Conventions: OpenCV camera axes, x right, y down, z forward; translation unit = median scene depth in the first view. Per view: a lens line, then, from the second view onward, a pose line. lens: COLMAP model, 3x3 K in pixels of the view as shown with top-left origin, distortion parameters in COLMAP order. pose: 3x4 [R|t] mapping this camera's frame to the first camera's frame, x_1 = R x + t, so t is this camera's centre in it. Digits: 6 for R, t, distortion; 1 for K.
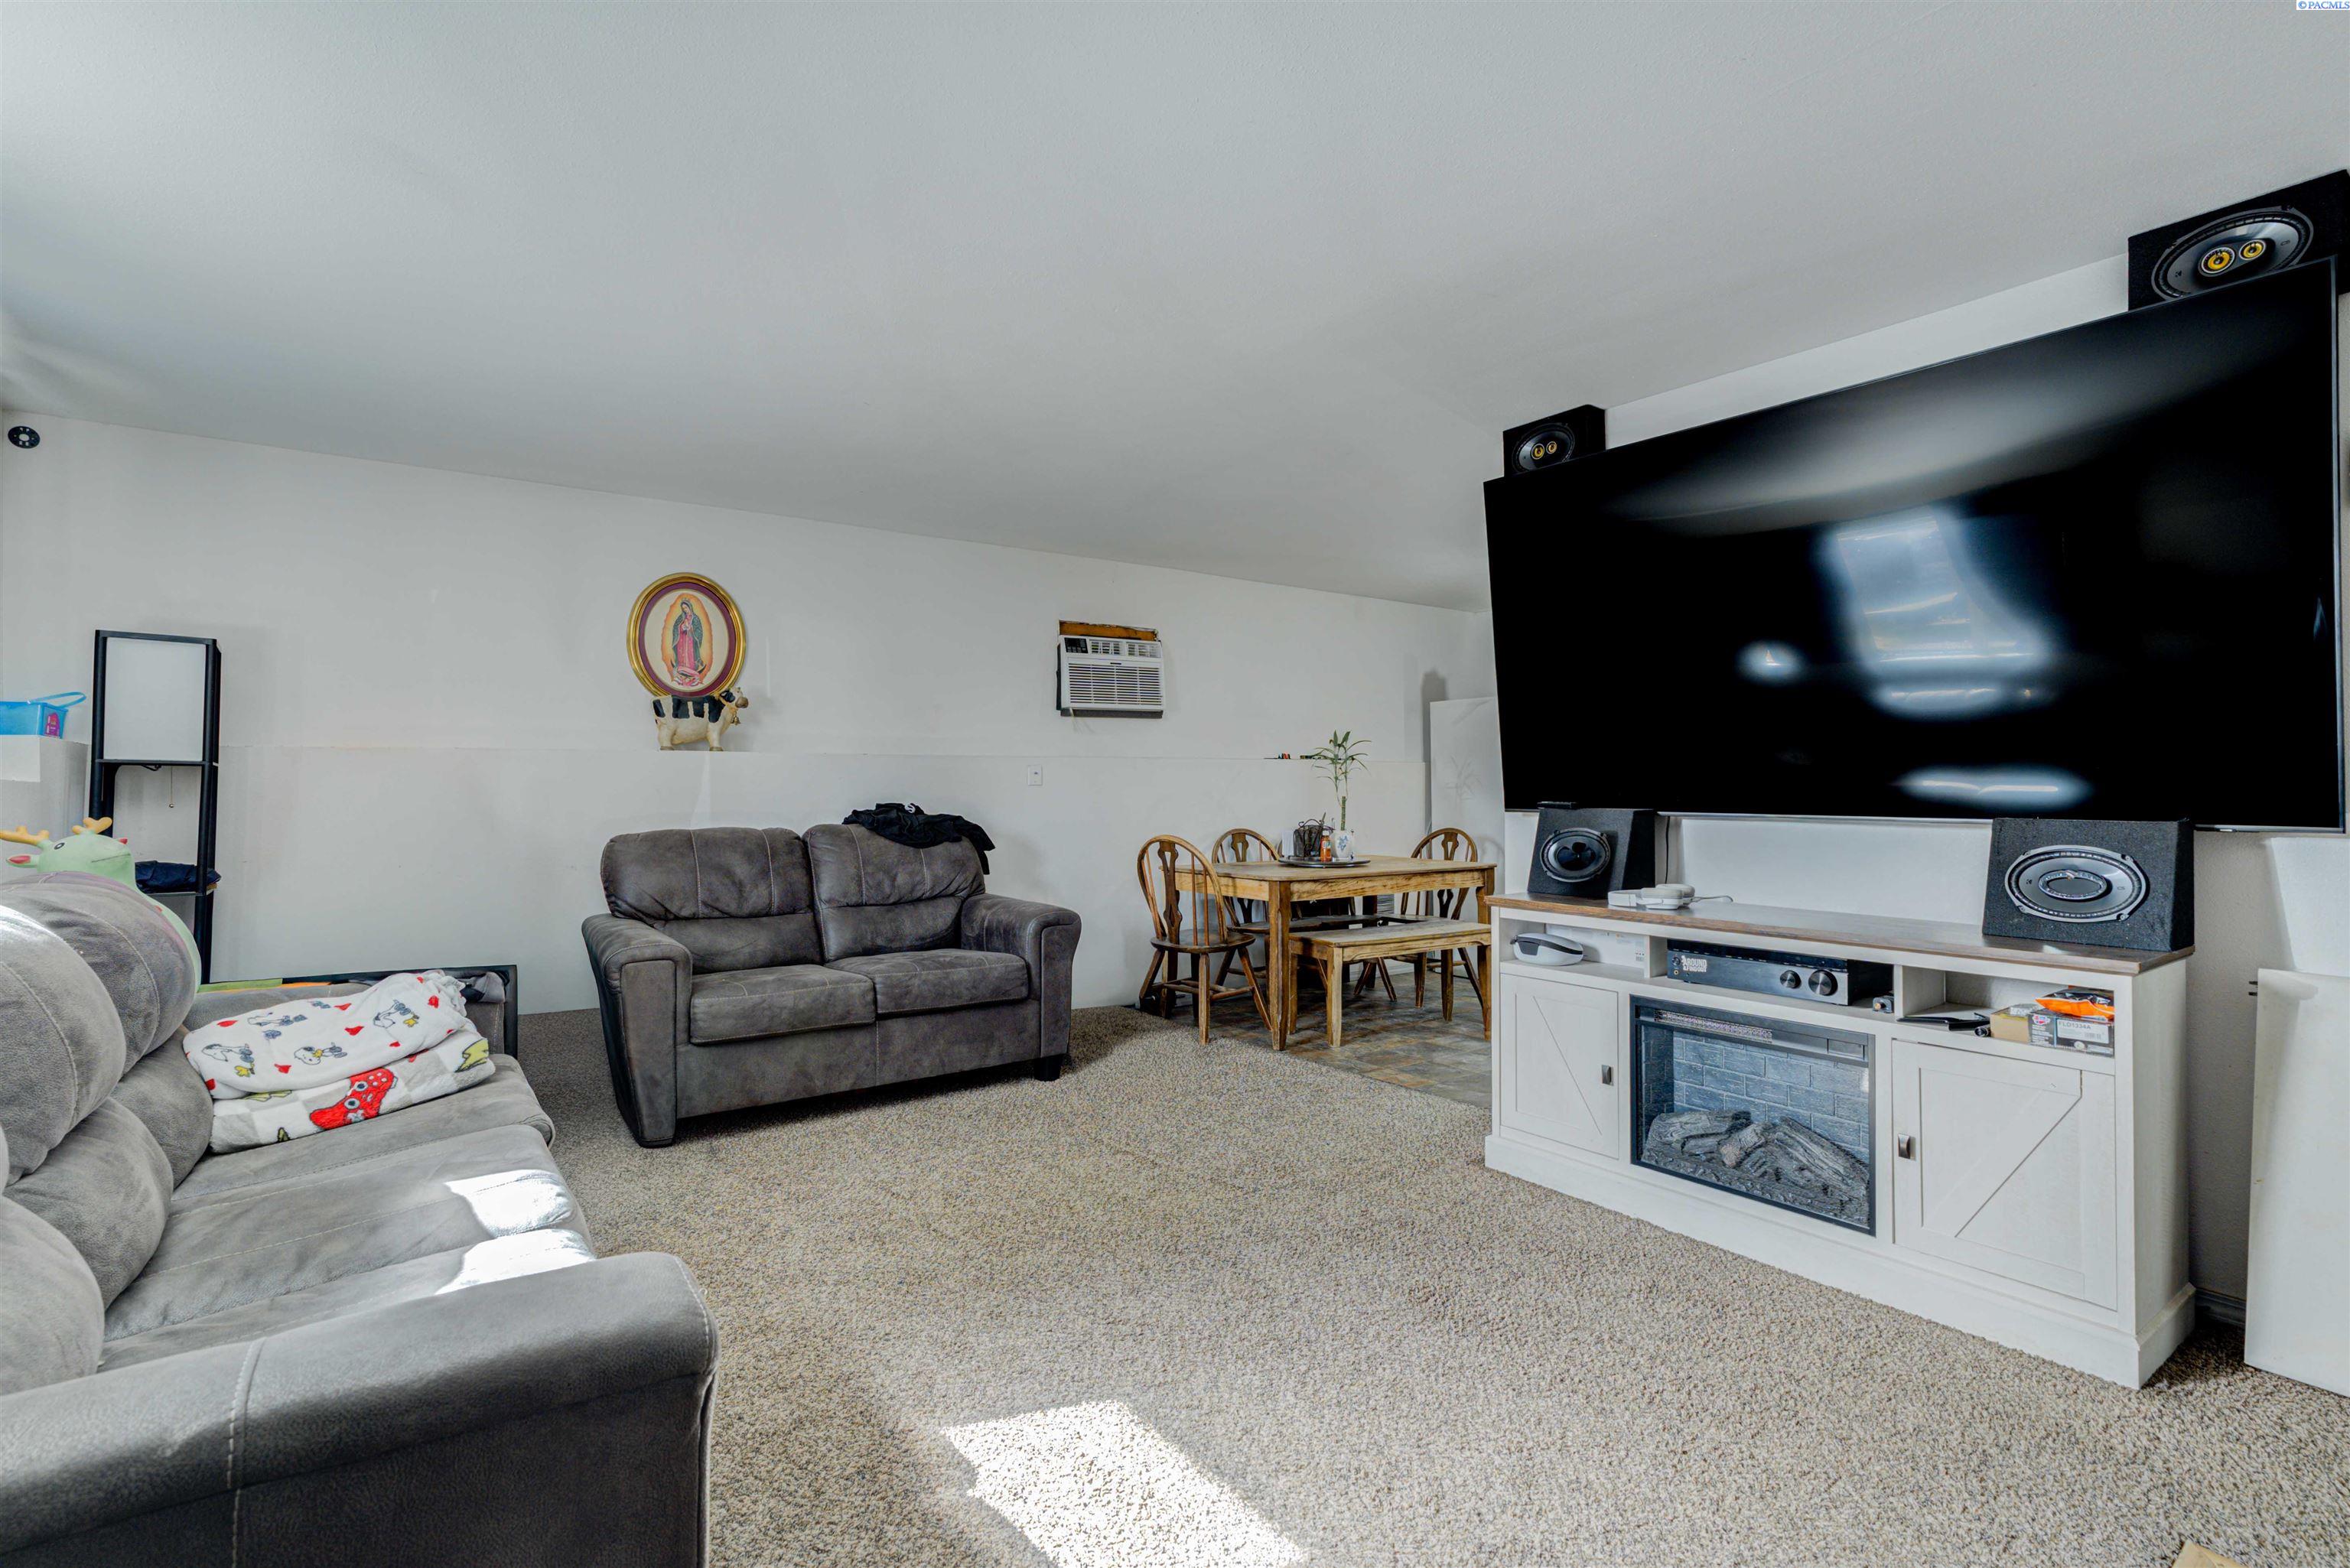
lens RADIAL K [[1073.8, 0, 1174.7], [0, 1073.8, 783.5], [0, 0, 1]] dist [0.002810, 0.000337]
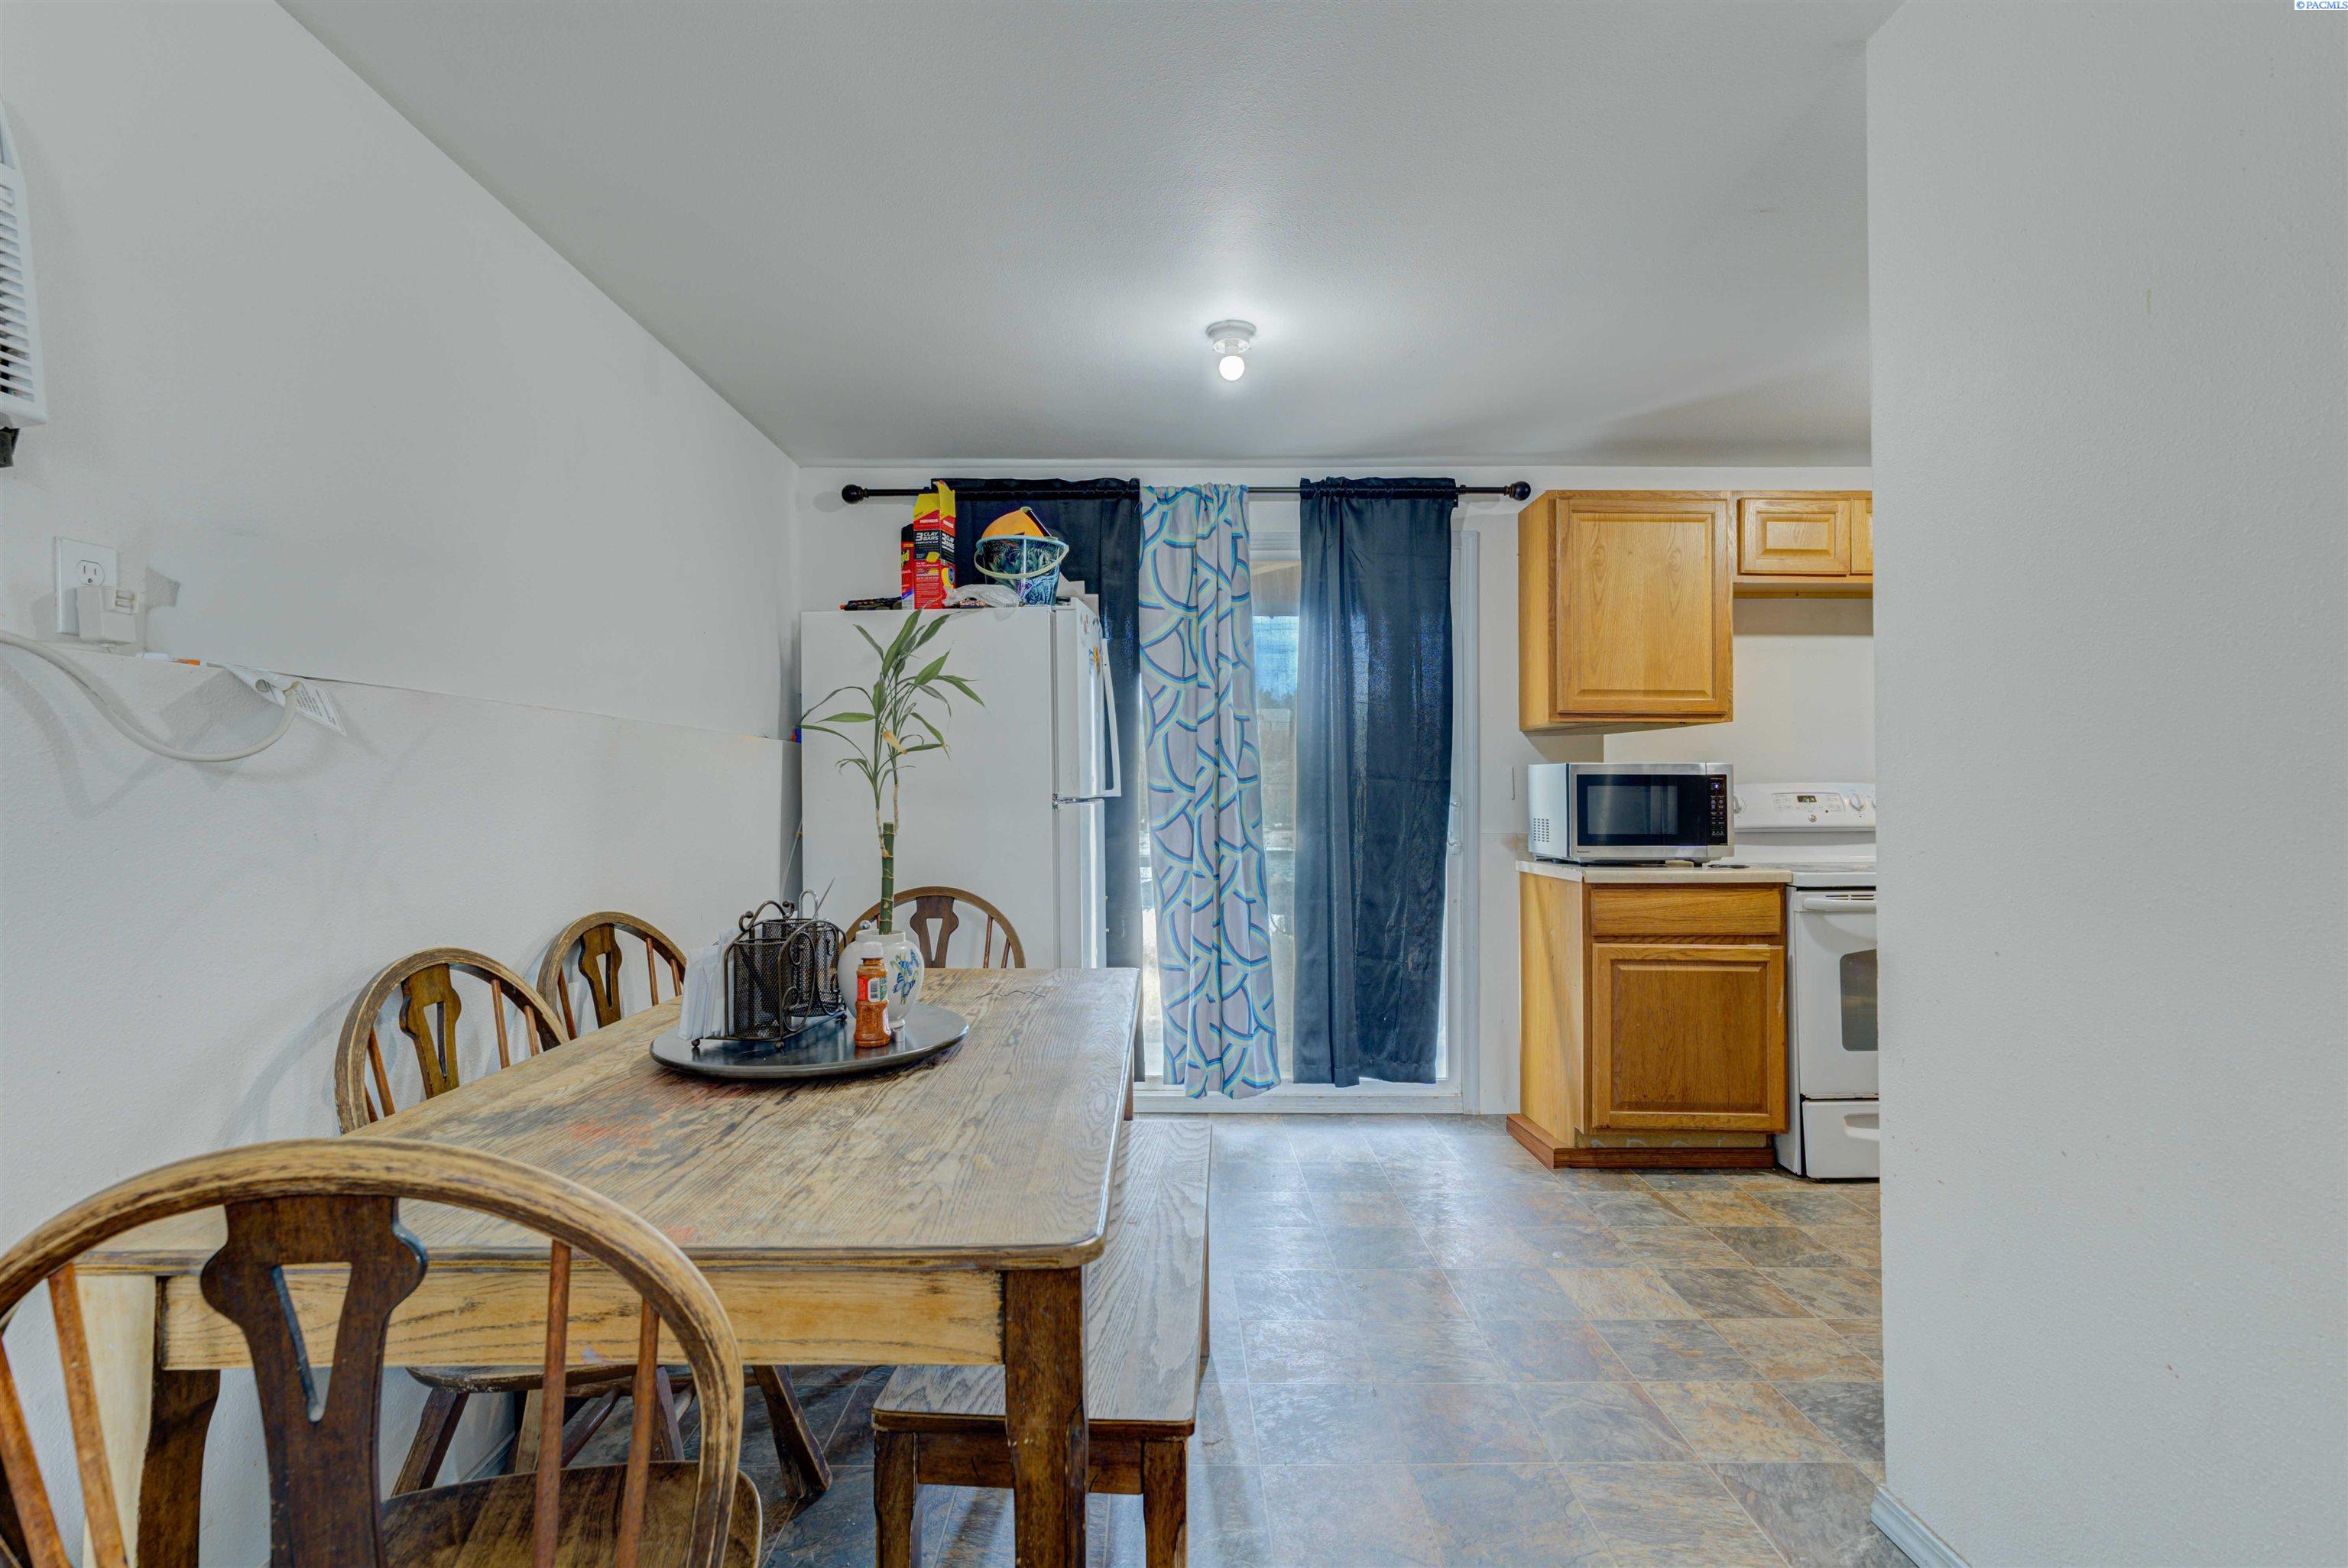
lens RADIAL K [[1072.8, 0, 1166.2], [0, 1072.8, 783.8], [0, 0, 1]] dist [0.002810, 0.000337]
pose [[0.594629, 0.010170, 0.803936, -0.045278], [-0.011060, 0.999929, -0.004469, -0.000036], [-0.803924, -0.006235, 0.594699, 0.691244]]
